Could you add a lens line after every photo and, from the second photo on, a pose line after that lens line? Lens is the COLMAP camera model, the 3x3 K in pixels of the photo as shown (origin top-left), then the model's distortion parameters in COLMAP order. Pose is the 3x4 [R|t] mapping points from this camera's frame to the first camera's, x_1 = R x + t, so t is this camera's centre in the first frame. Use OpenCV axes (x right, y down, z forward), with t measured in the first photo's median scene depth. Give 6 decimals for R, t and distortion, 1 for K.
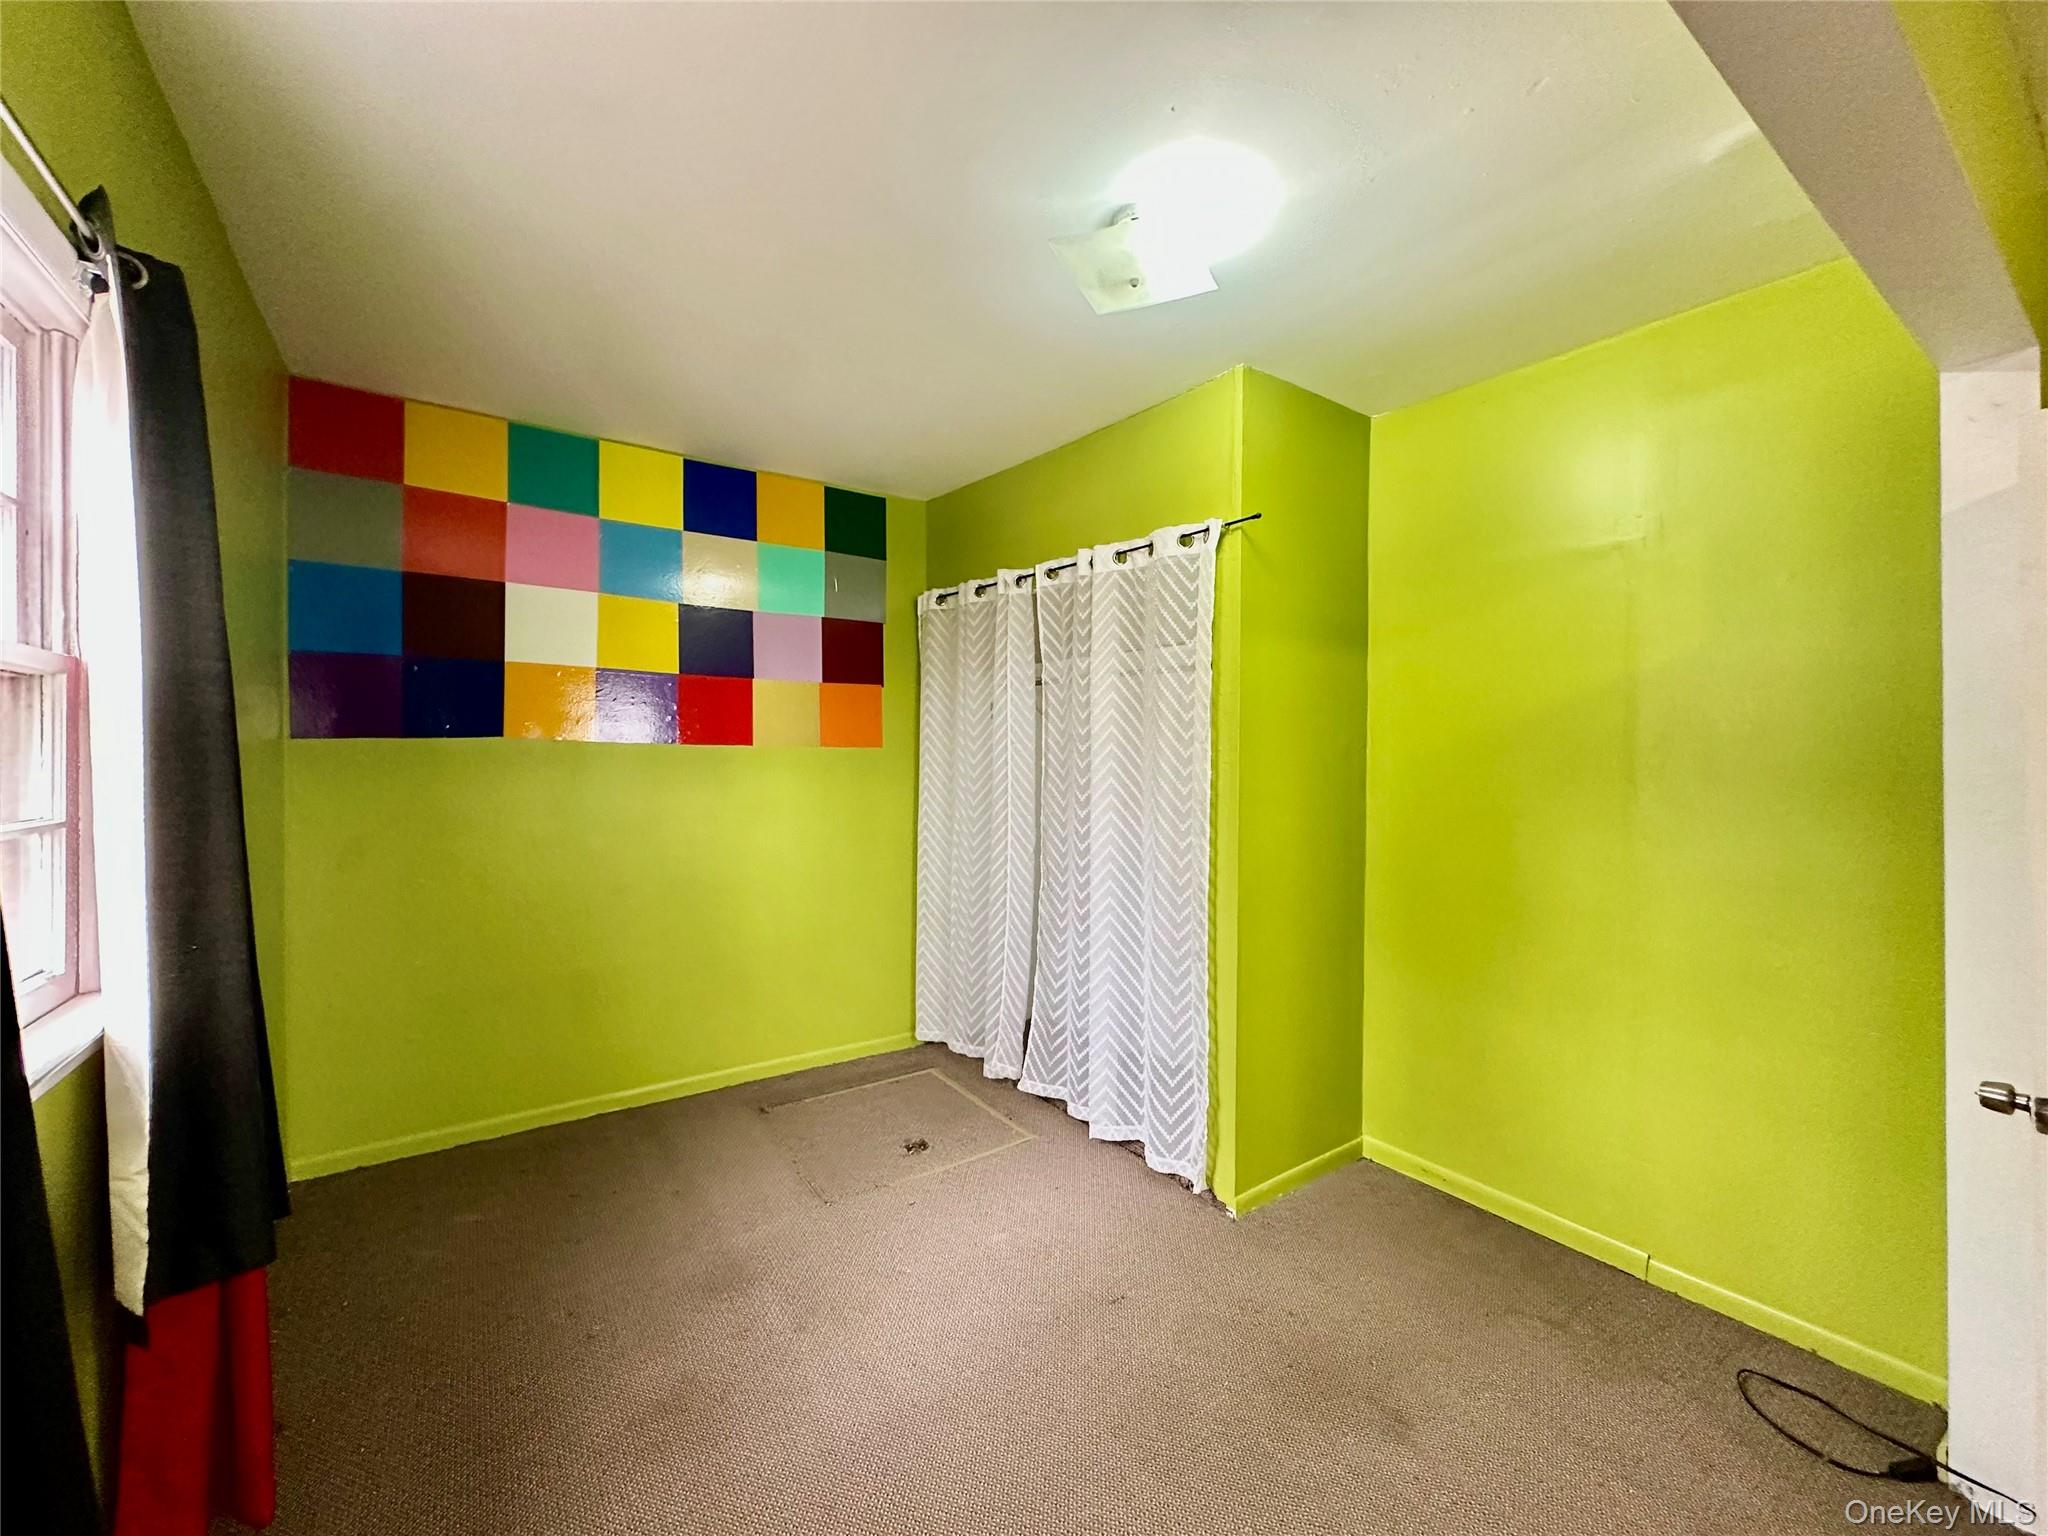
lens RADIAL K [[819.5, 0, 1015.2], [0, 819.5, 768.9], [0, 0, 1]] dist [0.002067, 0.000335]
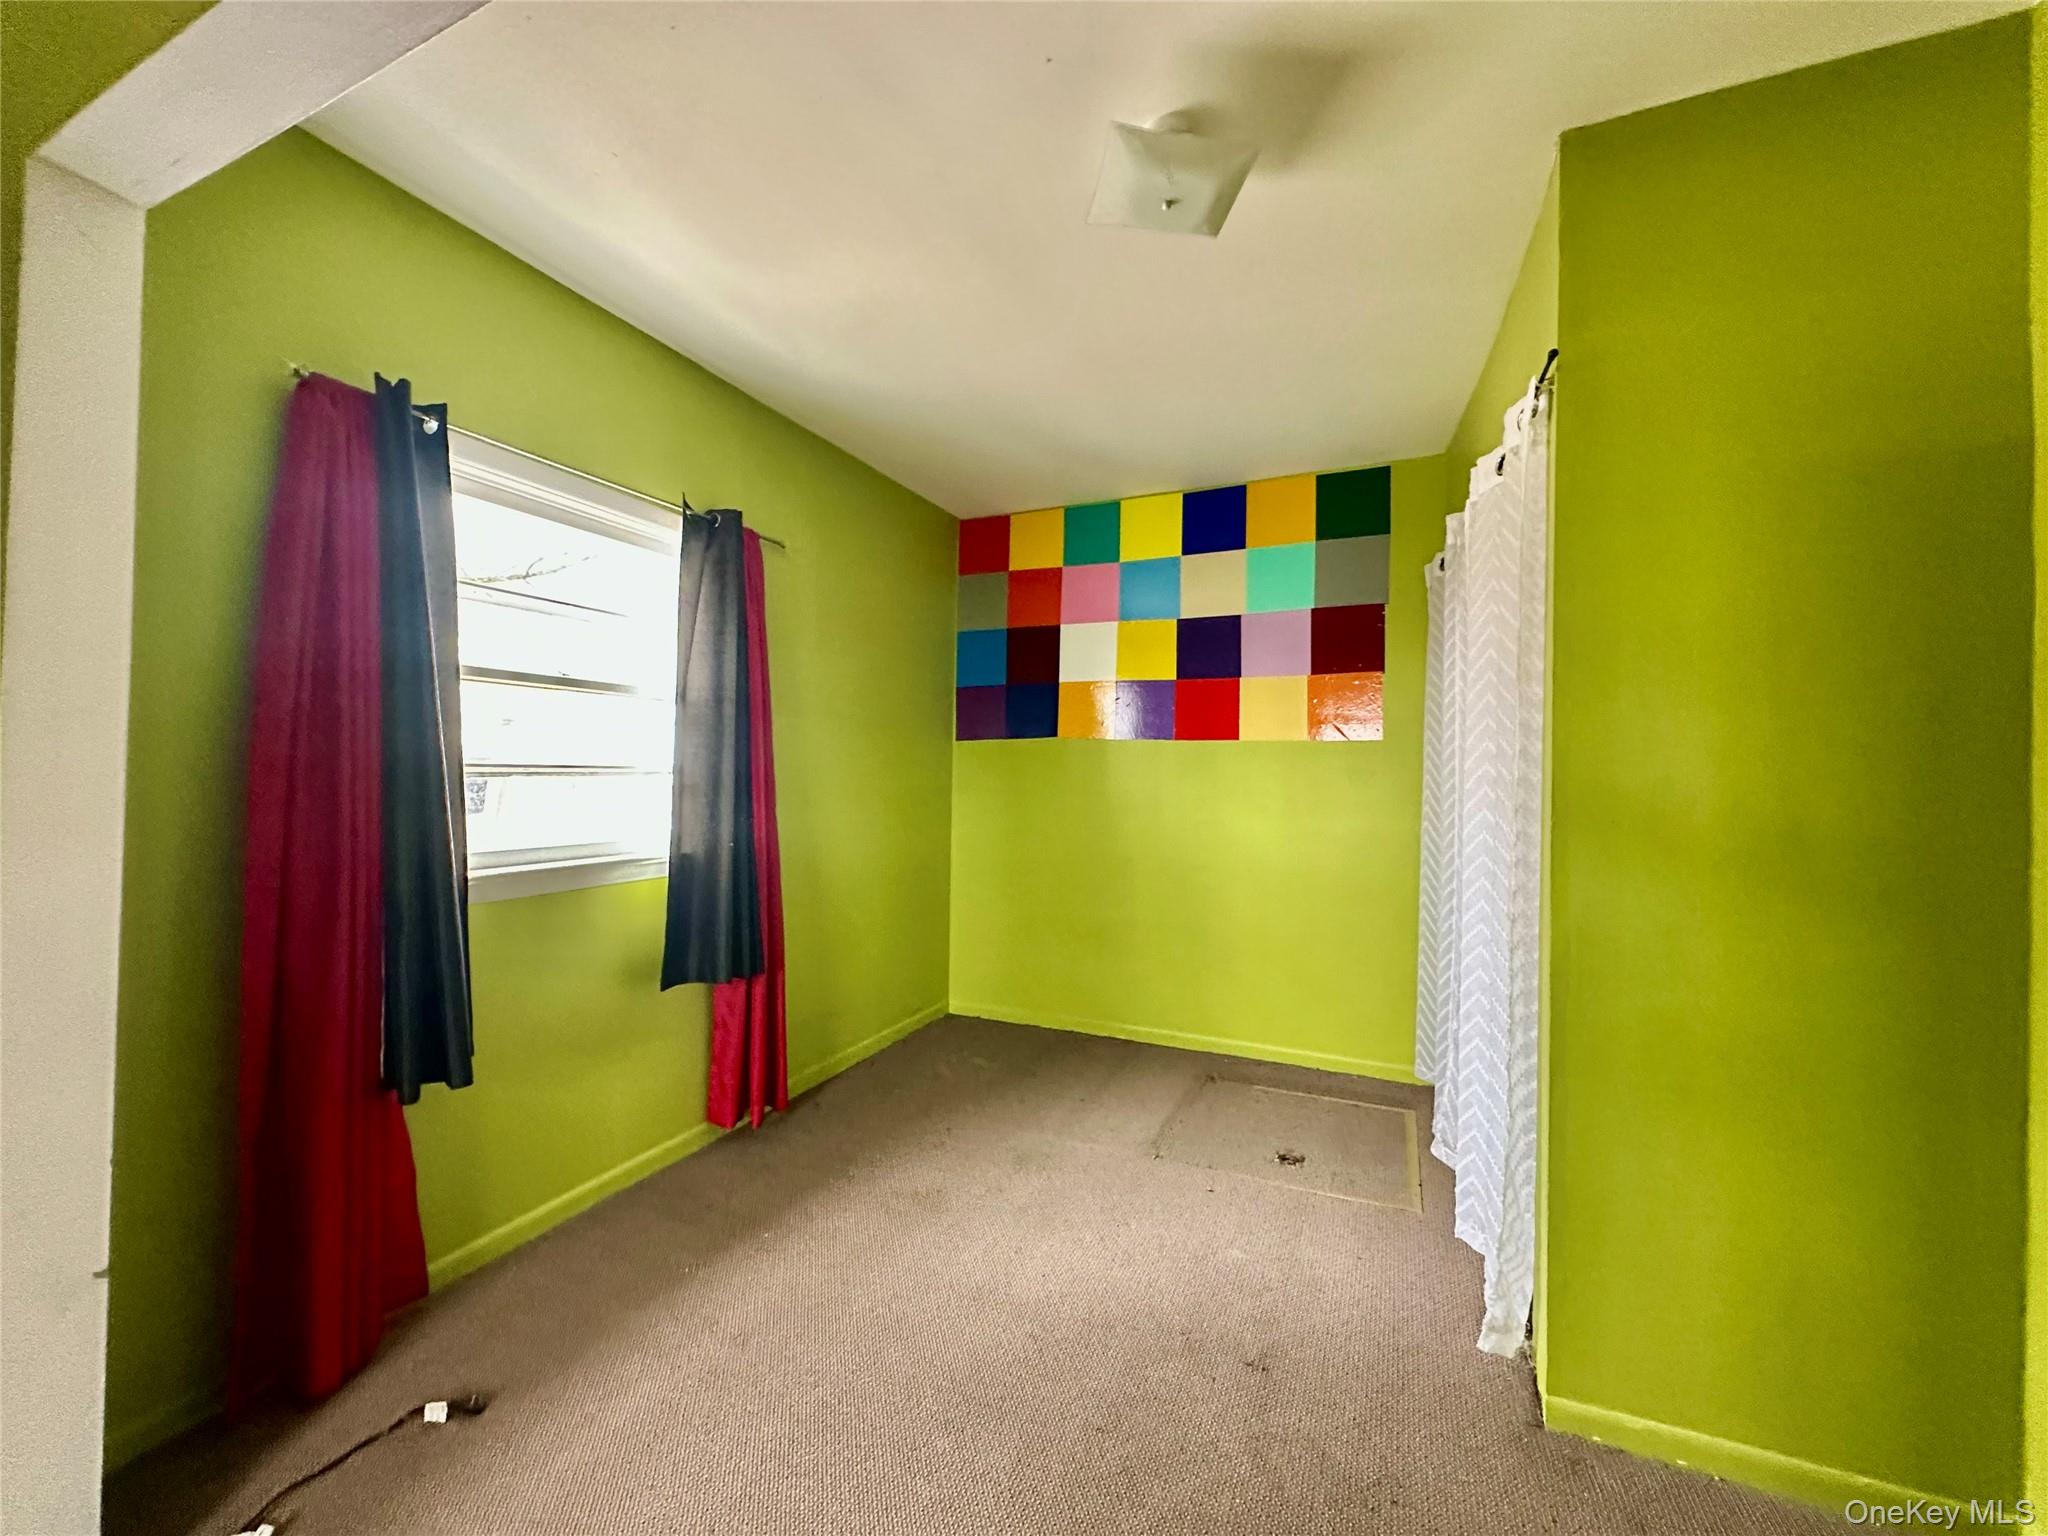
lens RADIAL K [[819.5, 0, 1013.5], [0, 819.5, 761.6], [0, 0, 1]] dist [0.002067, 0.000335]
pose [[0.512882, -0.004252, -0.858449, 0.482500], [-0.017487, 0.999728, -0.015400, 0.022393], [0.858281, 0.022910, 0.512668, 0.217371]]
